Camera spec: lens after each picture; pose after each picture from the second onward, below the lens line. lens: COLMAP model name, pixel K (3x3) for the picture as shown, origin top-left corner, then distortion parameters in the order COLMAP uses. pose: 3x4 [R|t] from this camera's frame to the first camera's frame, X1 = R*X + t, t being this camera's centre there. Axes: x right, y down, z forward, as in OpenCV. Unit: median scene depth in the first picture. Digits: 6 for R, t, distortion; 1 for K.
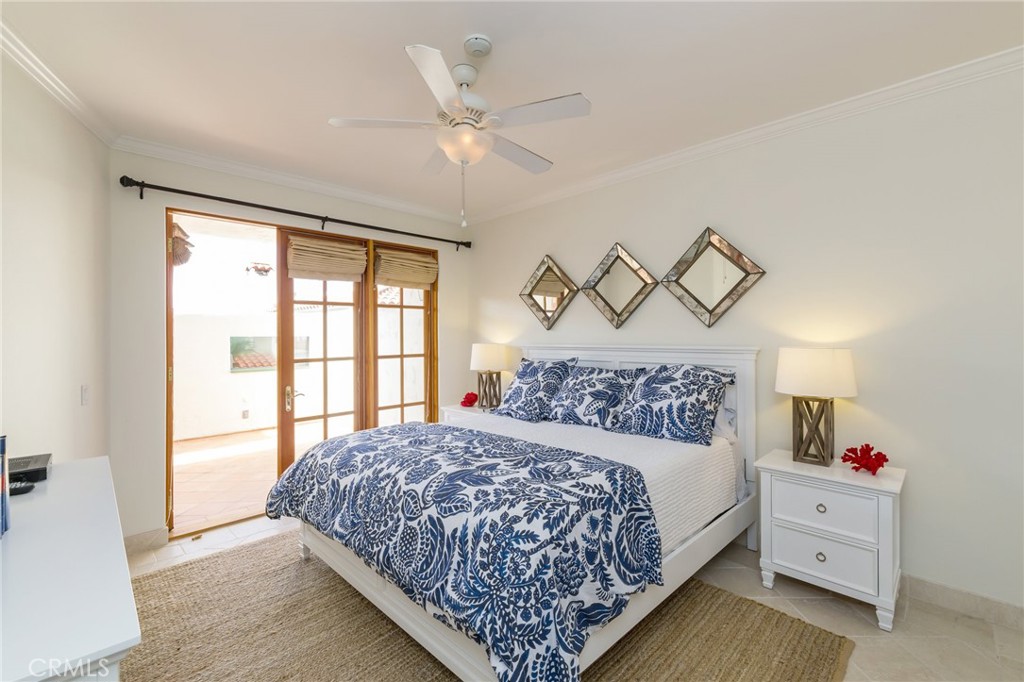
lens RADIAL K [[432.3, 0, 505.6], [0, 432.3, 341.9], [0, 0, 1]] dist [-0.002109, -0.000116]
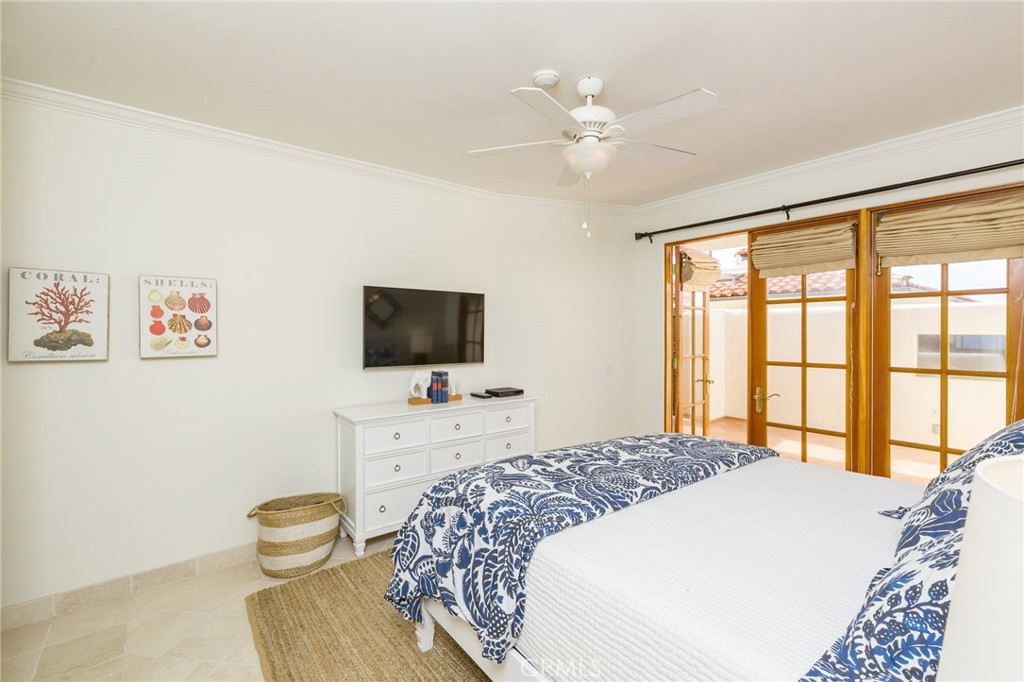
lens RADIAL K [[432.3, 0, 508.1], [0, 432.3, 332.1], [0, 0, 1]] dist [-0.002109, -0.000116]
pose [[-0.092046, 0.008300, -0.995720, 0.981092], [-0.011828, 0.999886, 0.009429, -0.050844], [0.995684, 0.012645, -0.091938, 0.938497]]
